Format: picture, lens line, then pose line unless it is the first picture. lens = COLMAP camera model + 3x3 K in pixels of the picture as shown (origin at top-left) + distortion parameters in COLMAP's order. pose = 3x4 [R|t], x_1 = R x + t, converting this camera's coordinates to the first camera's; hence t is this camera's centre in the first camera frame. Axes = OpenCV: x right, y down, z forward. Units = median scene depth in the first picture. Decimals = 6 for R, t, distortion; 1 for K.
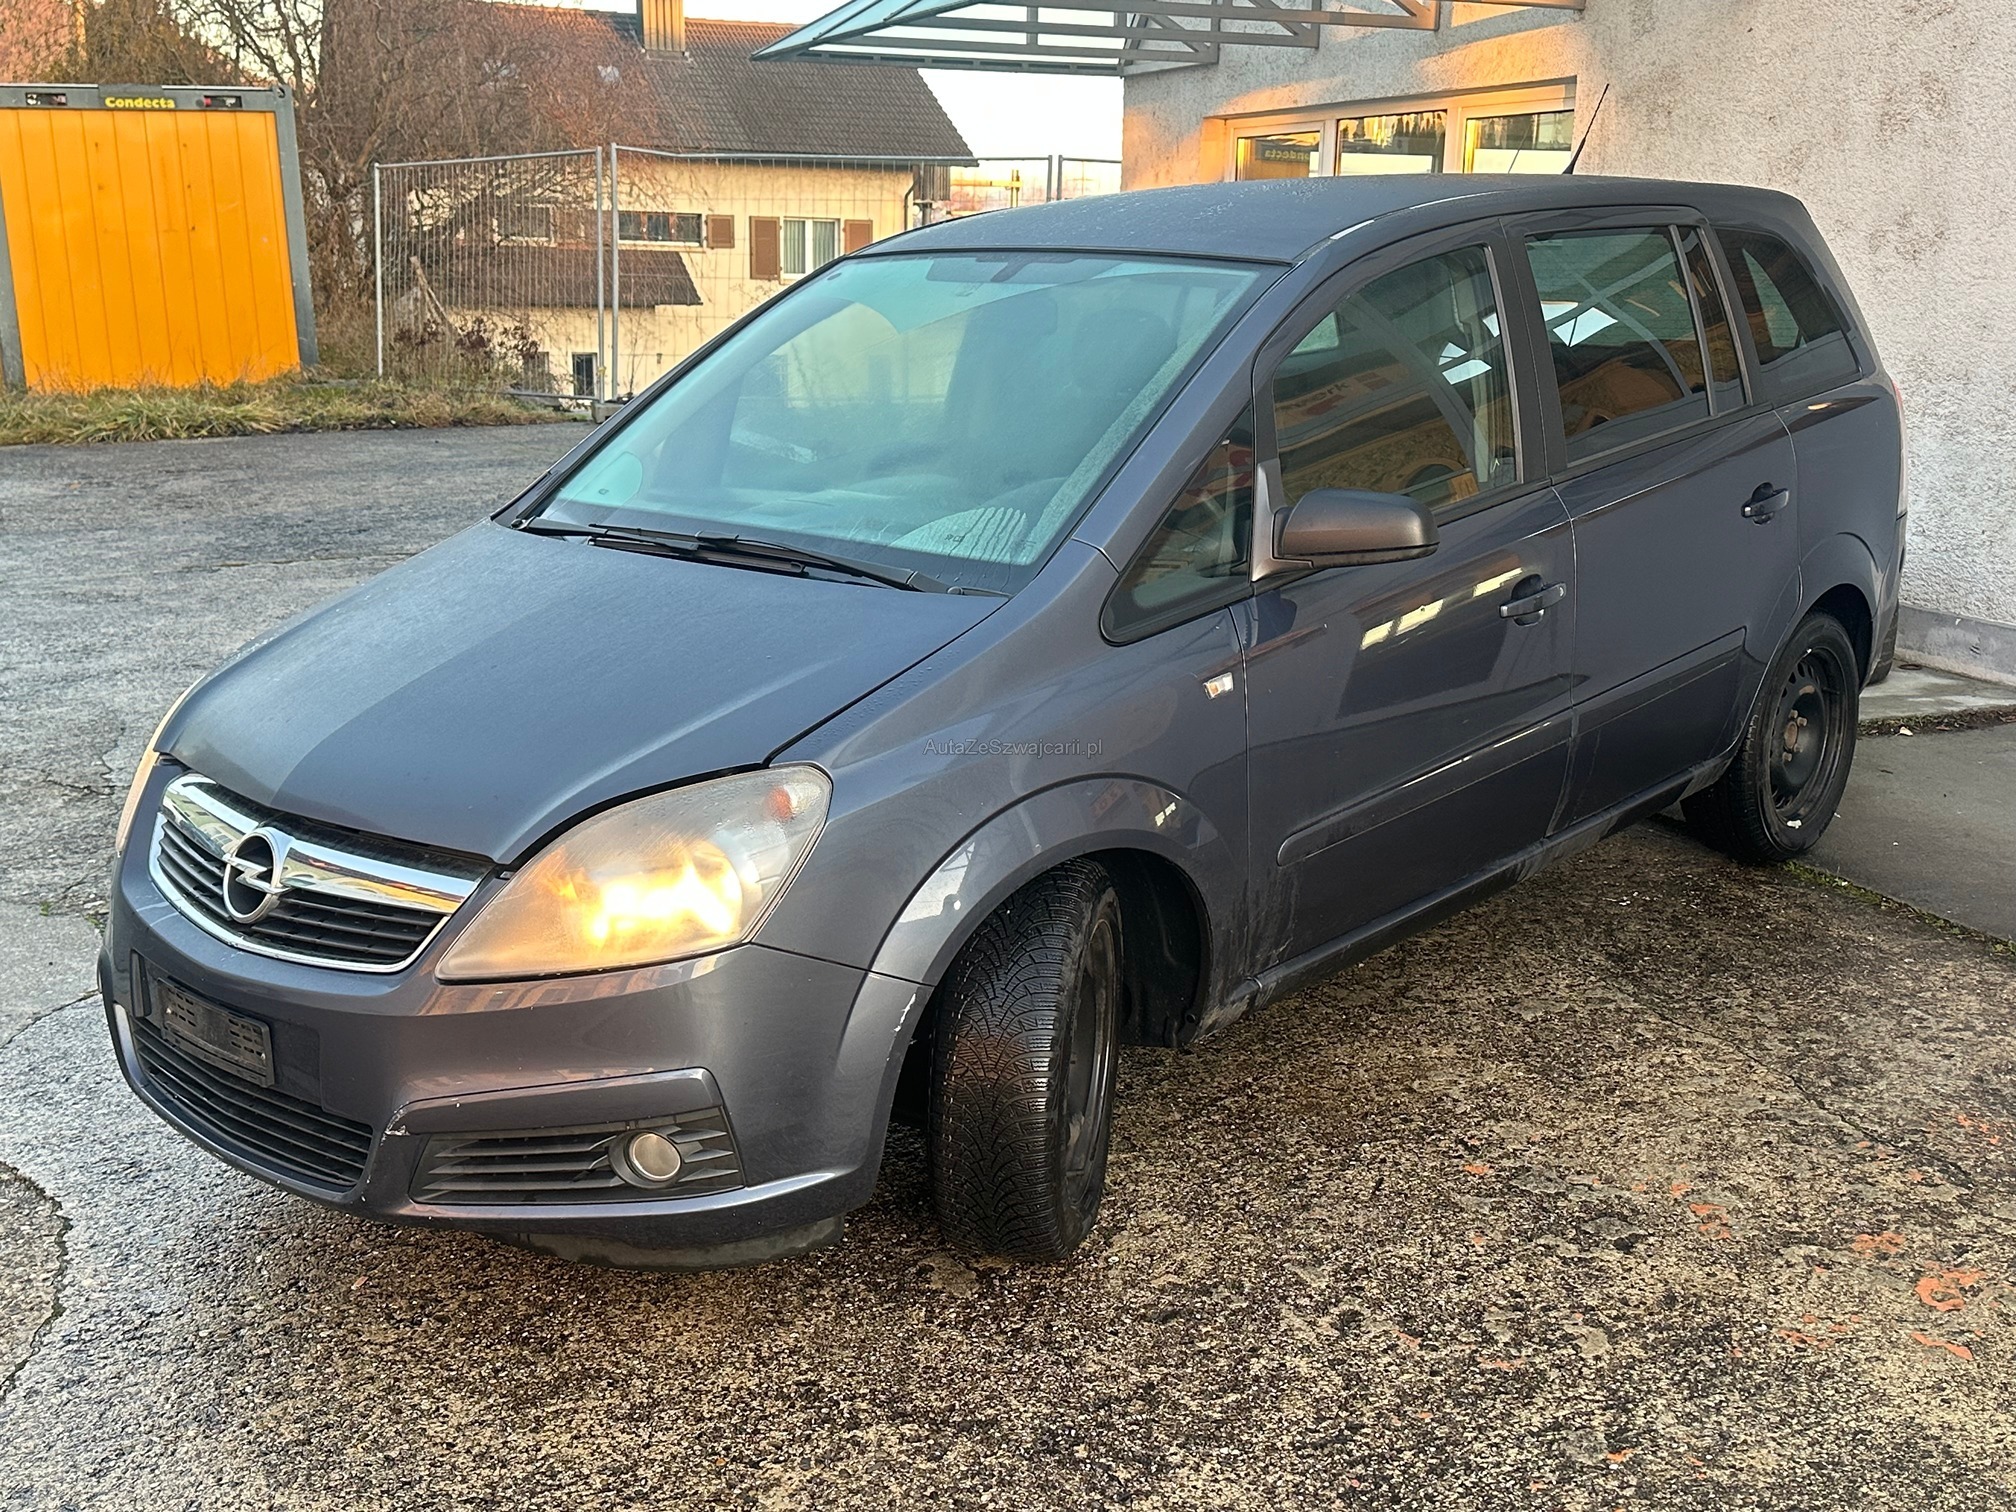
lens RADIAL K [[1945.6, 0, 1008.0], [0, 1945.6, 756.0], [0, 0, 1]] dist [0.176172, -0.346491]
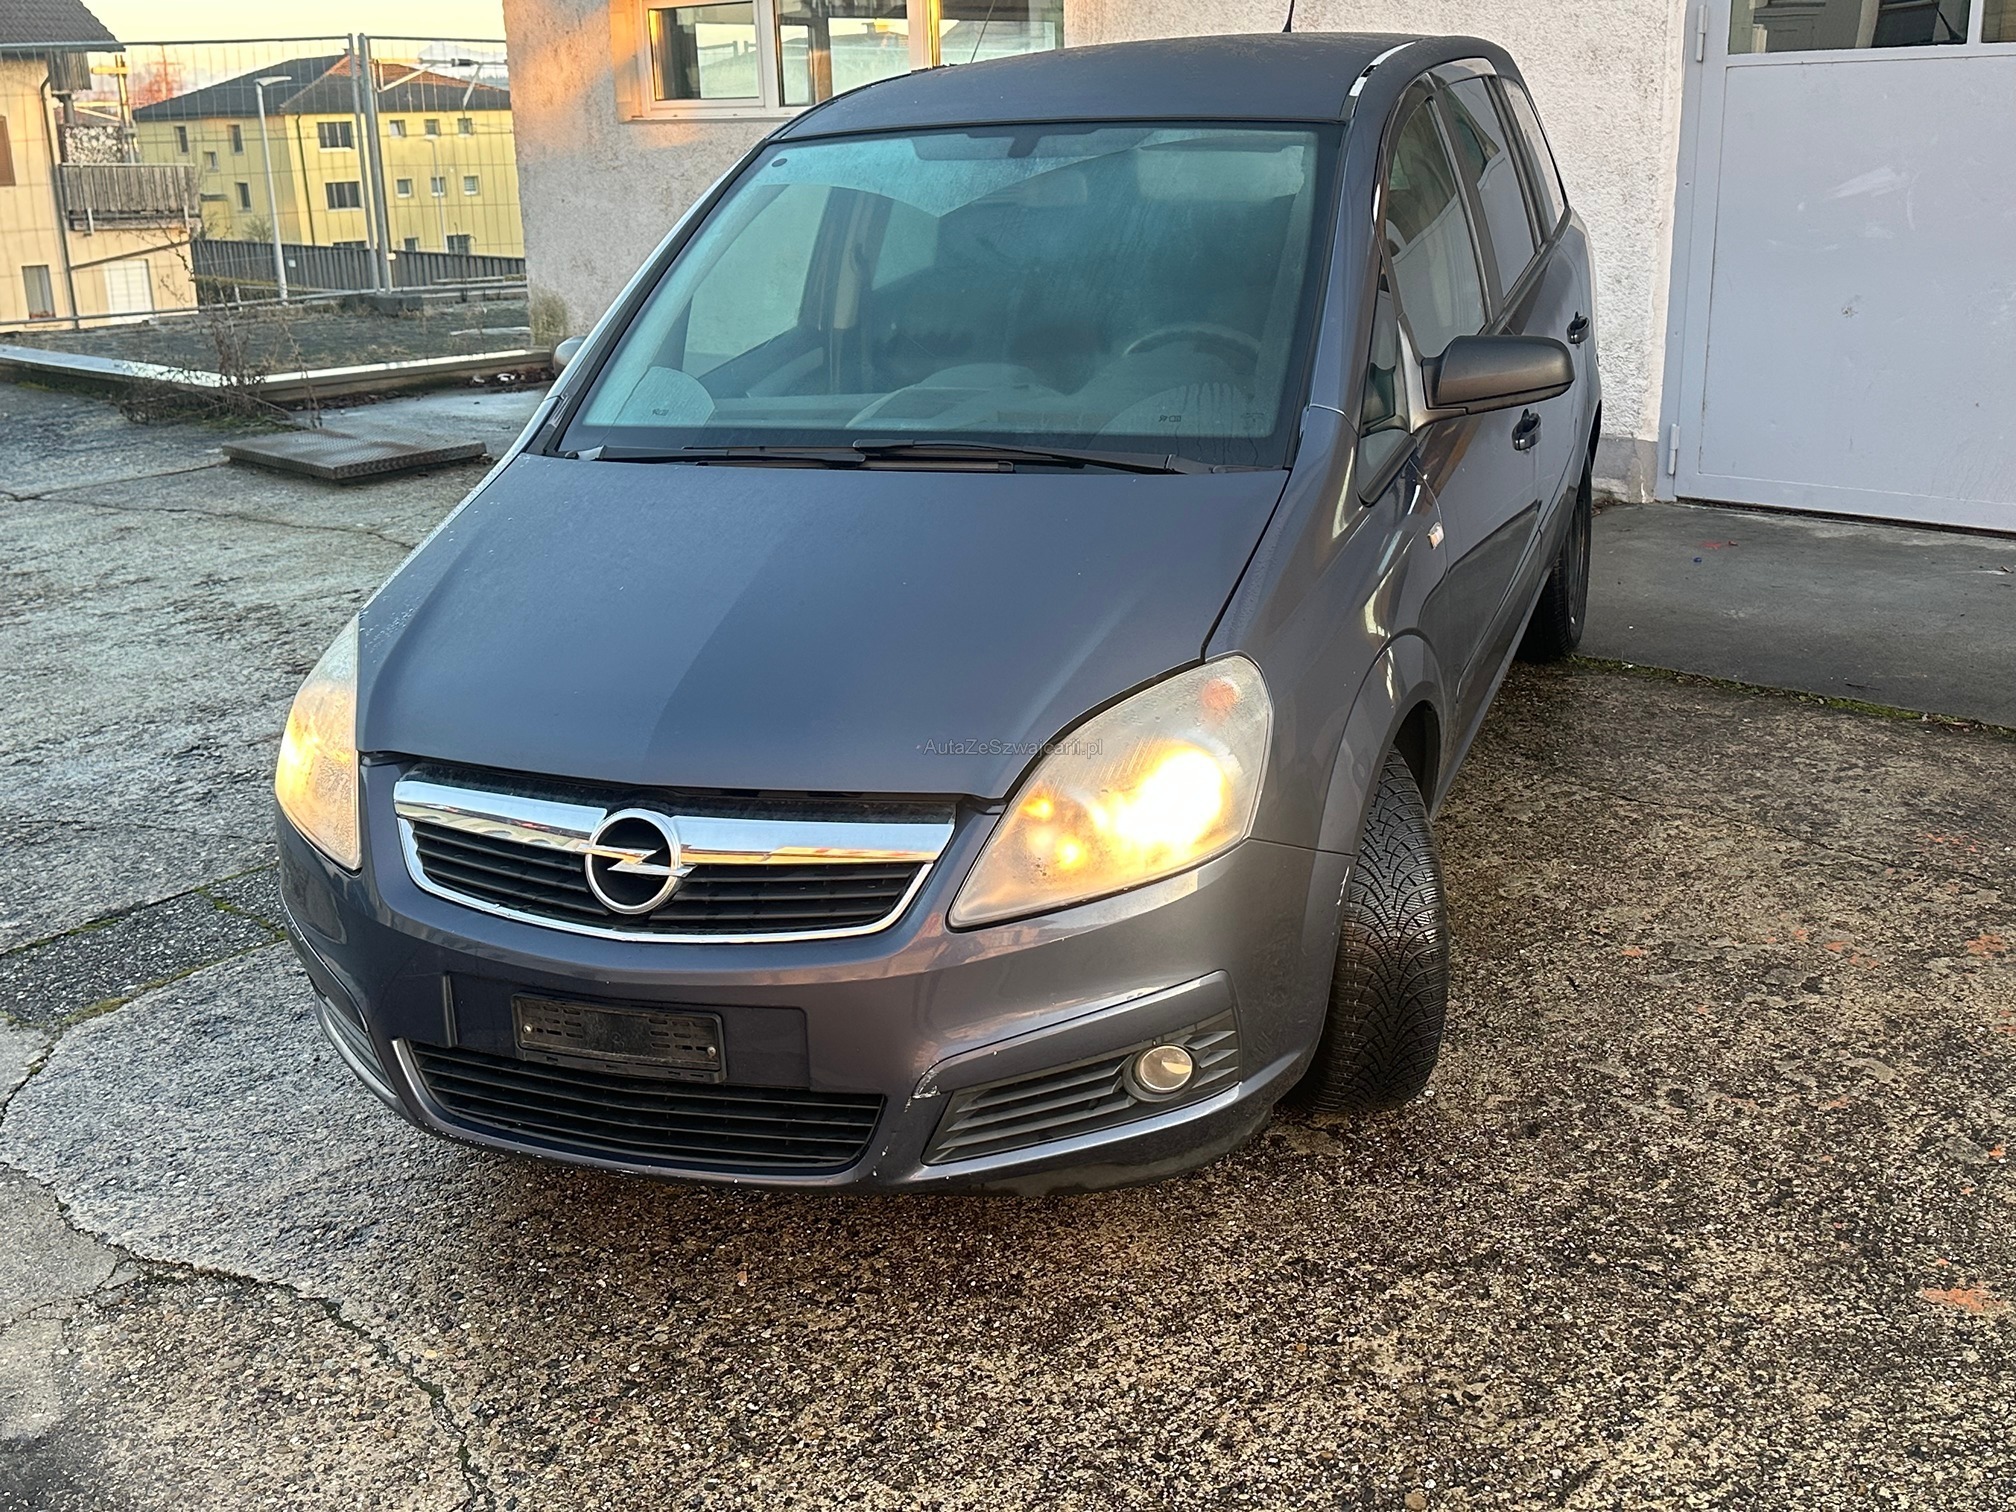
lens RADIAL K [[1945.6, 0, 1008.0], [0, 1945.6, 756.0], [0, 0, 1]] dist [0.176172, -0.346491]
pose [[0.933807, -0.149657, 0.324972, -0.510312], [0.131042, 0.988259, 0.078564, -0.035813], [-0.332914, -0.030779, 0.942455, 0.101391]]
